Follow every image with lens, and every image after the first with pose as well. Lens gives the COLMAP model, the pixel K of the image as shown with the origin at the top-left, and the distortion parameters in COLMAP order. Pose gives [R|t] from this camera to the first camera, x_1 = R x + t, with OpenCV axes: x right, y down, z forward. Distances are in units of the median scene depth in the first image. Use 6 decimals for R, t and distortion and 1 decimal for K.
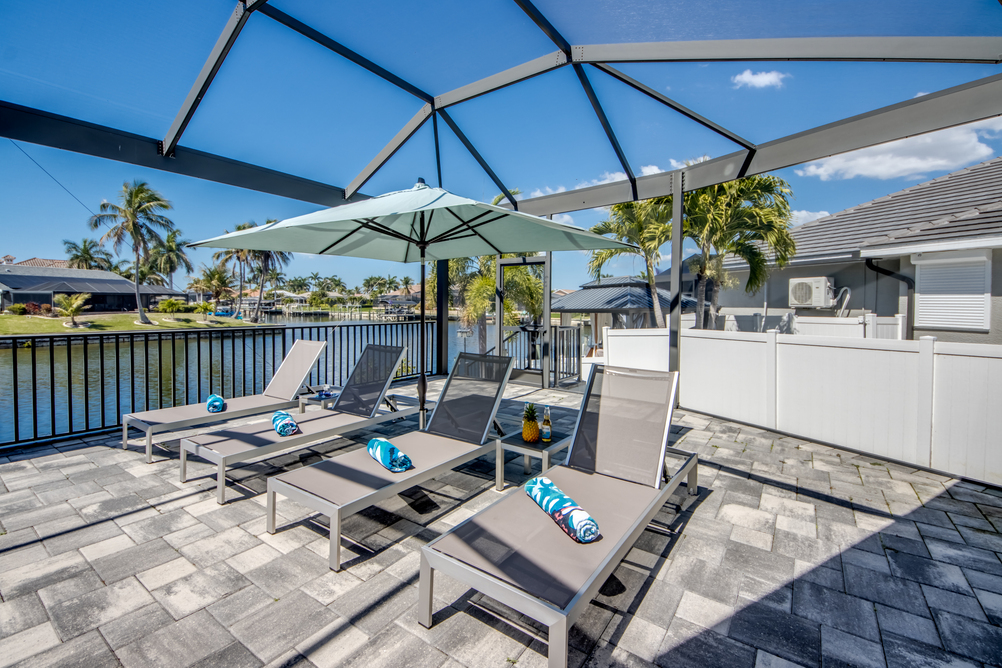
lens RADIAL K [[438.9, 0, 491.6], [0, 438.9, 321.3], [0, 0, 1]] dist [0.002034, -0.004378]
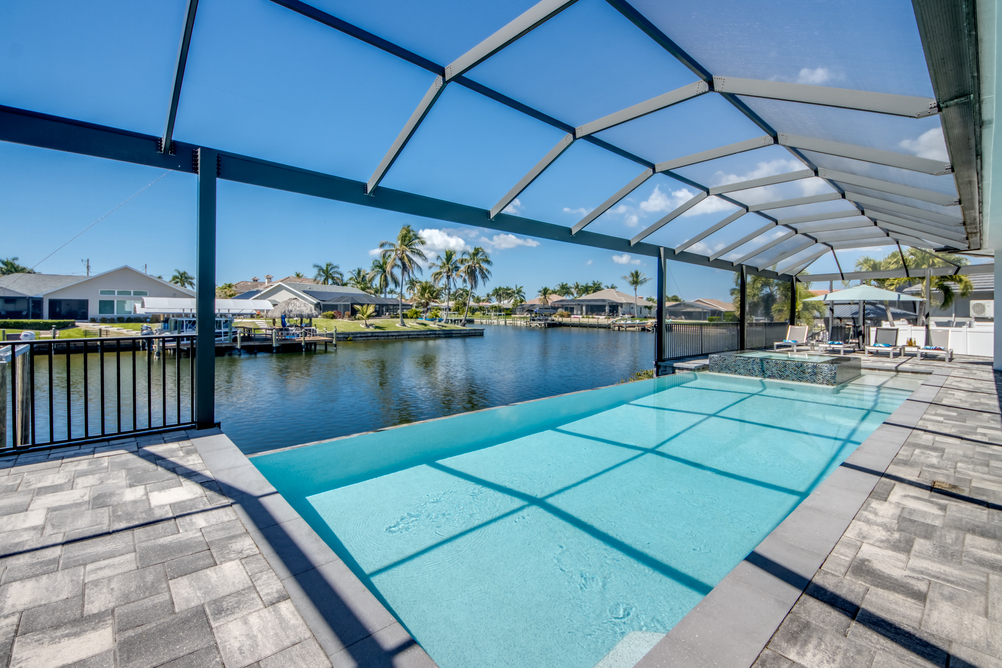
lens RADIAL K [[438.9, 0, 496.3], [0, 438.9, 310.9], [0, 0, 1]] dist [0.002034, -0.004378]
pose [[0.976594, 0.004664, -0.215041, -0.225052], [-0.013824, 0.999059, -0.041109, 0.011749], [0.214647, 0.043119, 0.975739, -0.314614]]
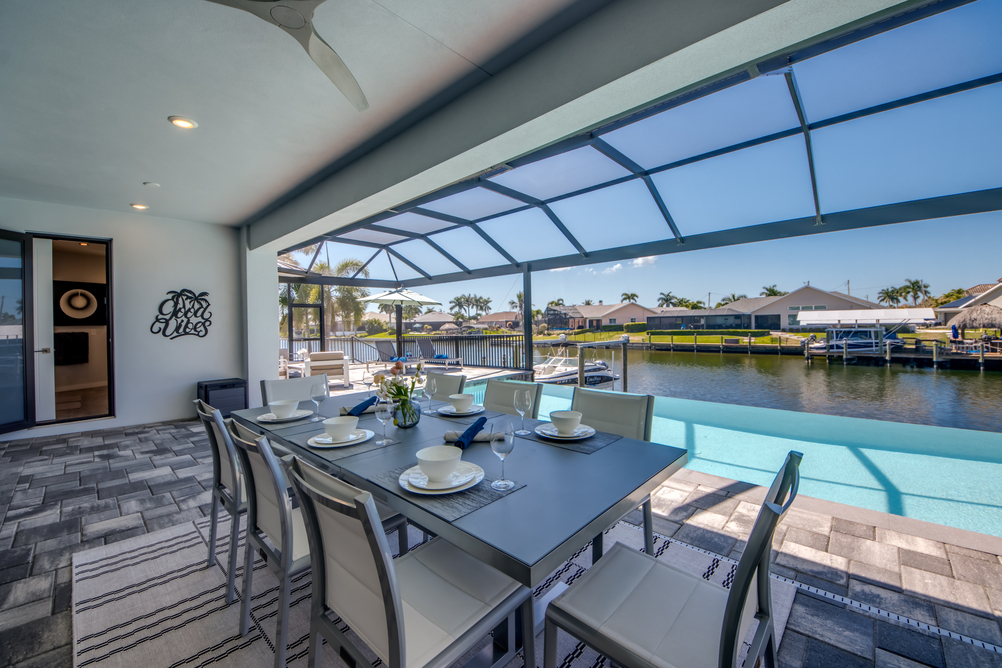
lens RADIAL K [[387.5, 0, 503.4], [0, 387.5, 334.9], [0, 0, 1]] dist [0.008300, -0.007587]
pose [[-0.121203, 0.022979, -0.992362, -0.068163], [-0.025199, 0.999339, 0.026219, 0.008776], [0.992308, 0.028184, -0.120544, -0.204863]]
